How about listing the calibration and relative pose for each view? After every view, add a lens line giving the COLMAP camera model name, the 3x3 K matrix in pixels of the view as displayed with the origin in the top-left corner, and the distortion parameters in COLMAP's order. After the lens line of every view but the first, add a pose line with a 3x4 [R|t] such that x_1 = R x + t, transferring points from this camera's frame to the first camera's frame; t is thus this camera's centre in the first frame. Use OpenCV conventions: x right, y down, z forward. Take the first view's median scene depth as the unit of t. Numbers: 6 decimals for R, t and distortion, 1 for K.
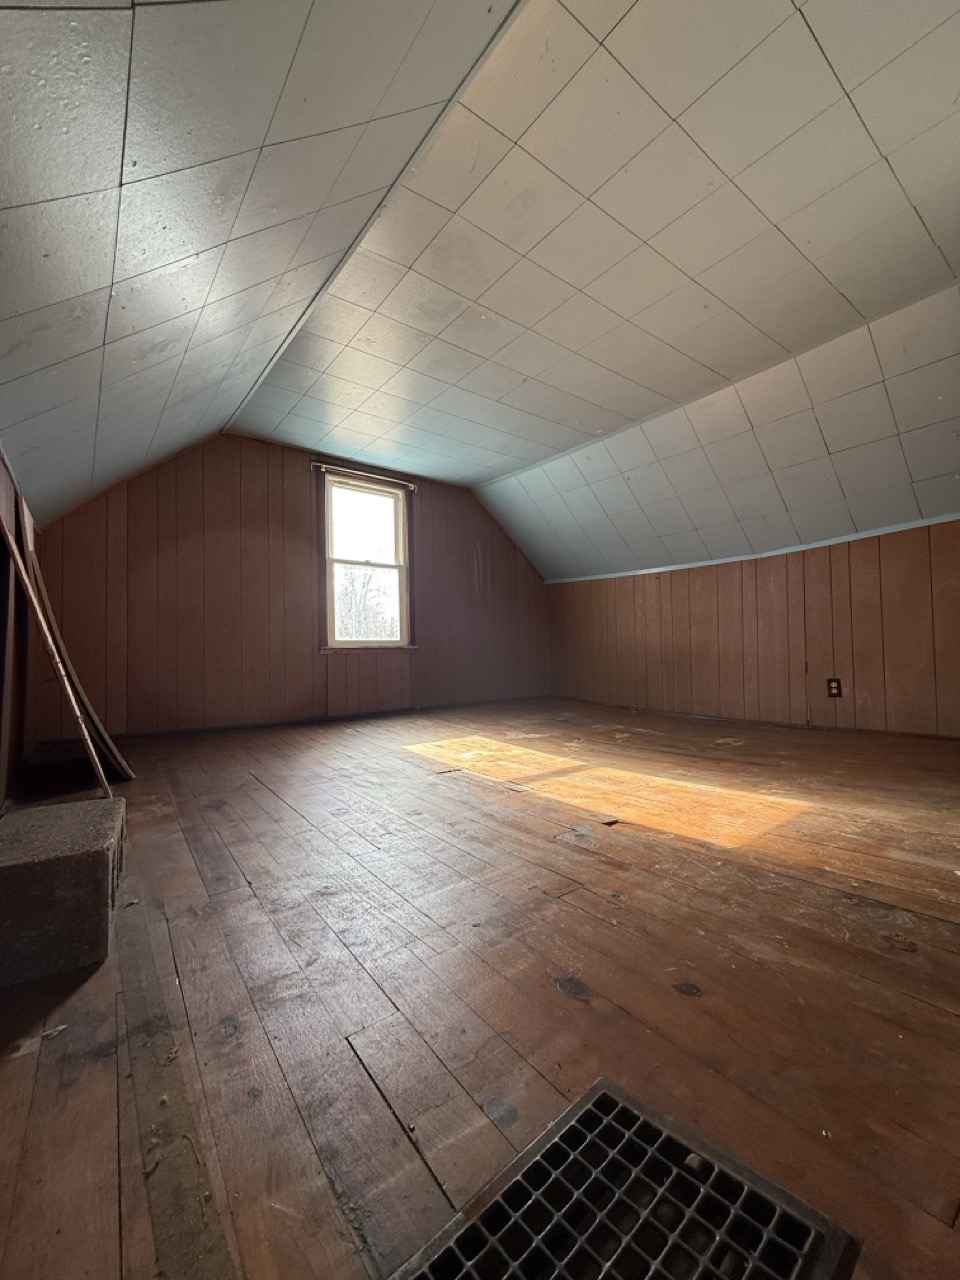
lens RADIAL K [[508.8, 0, 480.6], [0, 508.8, 639.0], [0, 0, 1]] dist [-0.002128, 0.000849]
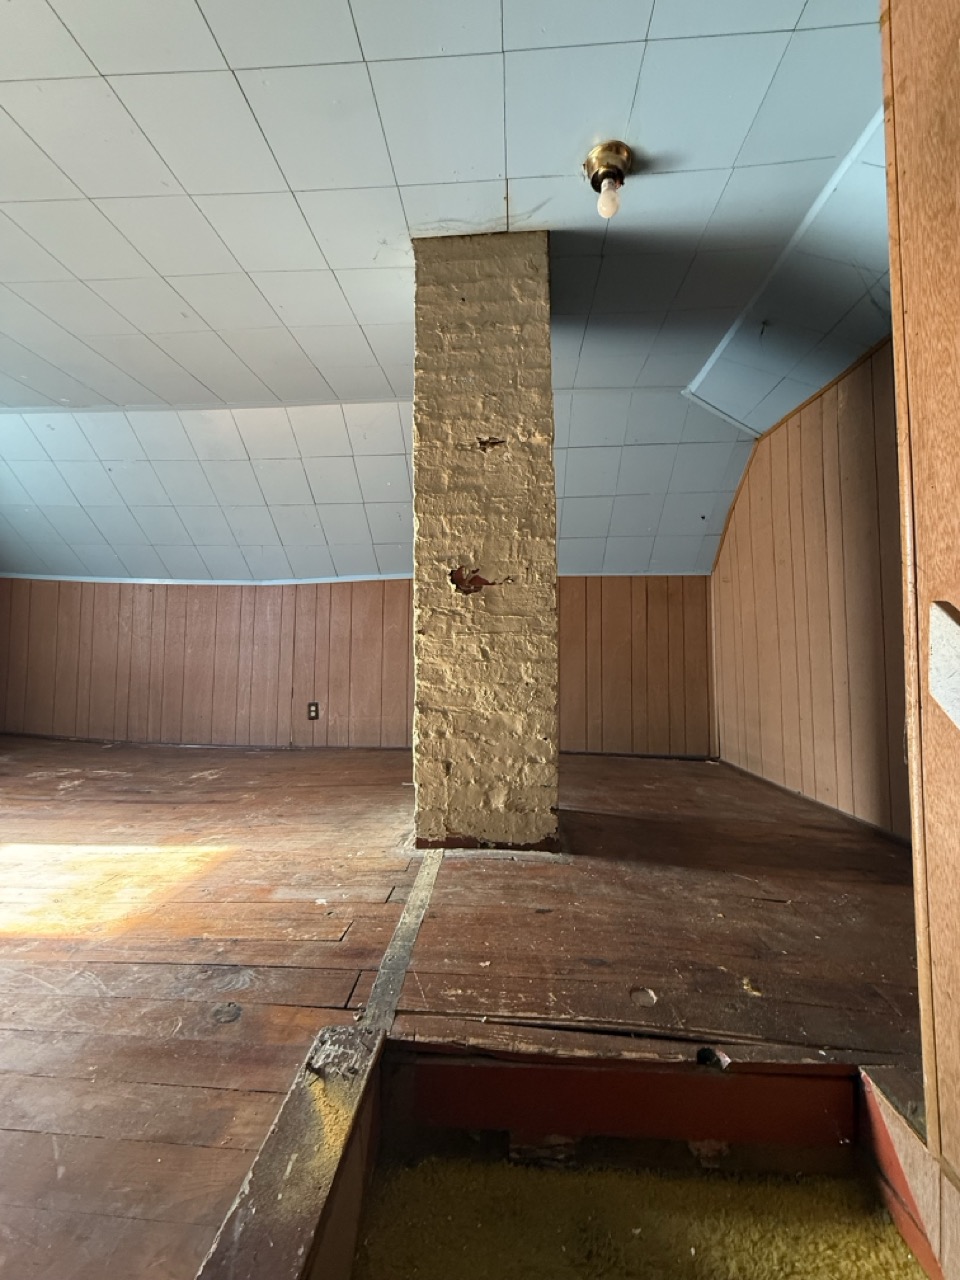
lens RADIAL K [[508.8, 0, 482.3], [0, 508.8, 637.8], [0, 0, 1]] dist [-0.002128, 0.000849]
pose [[0.657472, 0.057340, 0.751294, 0.095142], [-0.041165, 0.998344, -0.040171, -0.036388], [-0.752354, -0.004515, 0.658744, -0.014328]]
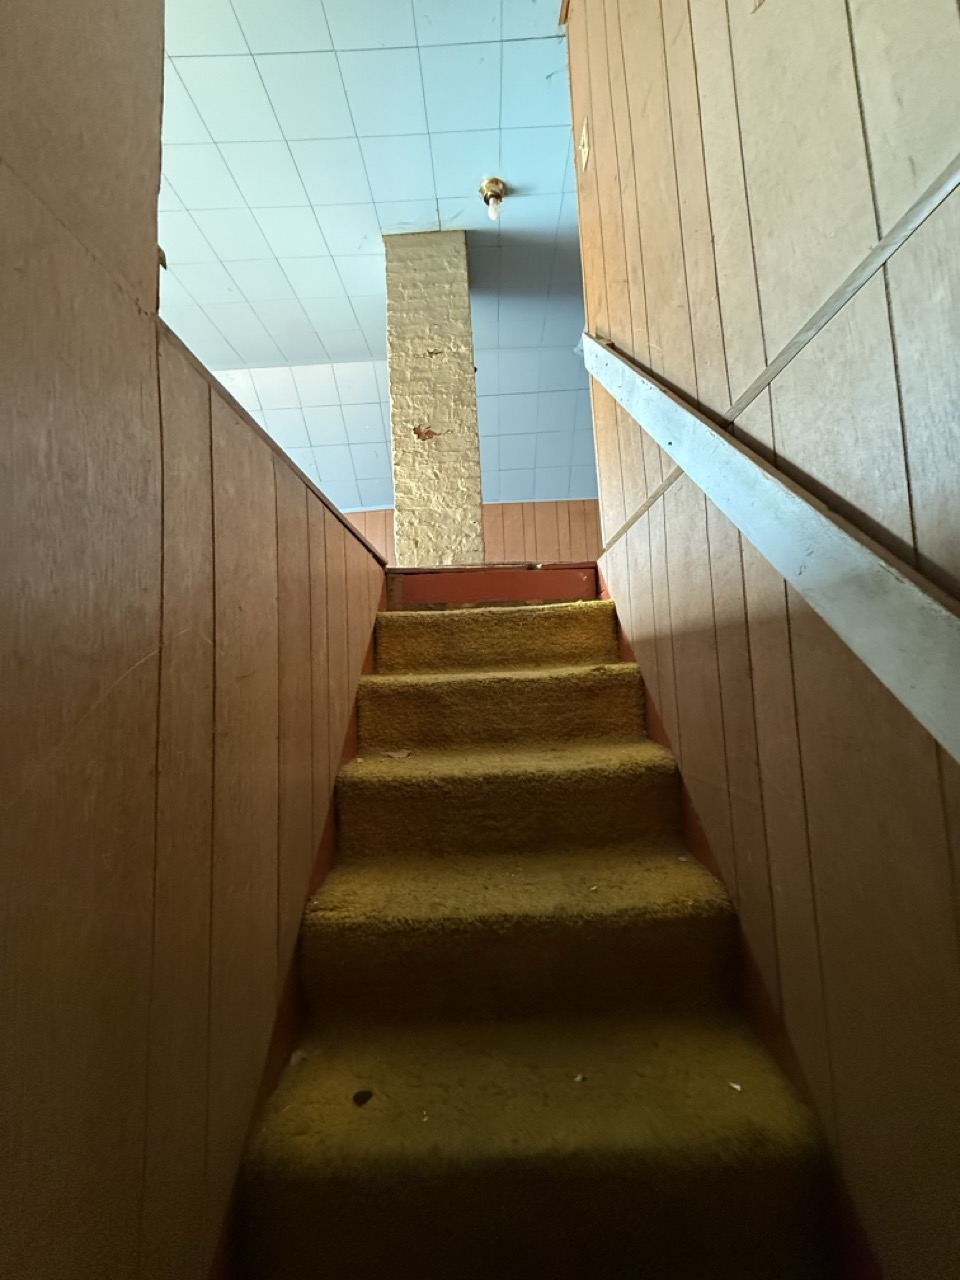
lens RADIAL K [[508.8, 0, 482.0], [0, 508.8, 638.1], [0, 0, 1]] dist [-0.002128, 0.000849]
pose [[0.621517, 0.066346, 0.780586, -0.356054], [0.005076, 0.996045, -0.088701, 0.704586], [-0.783384, 0.059092, 0.618723, -0.517821]]
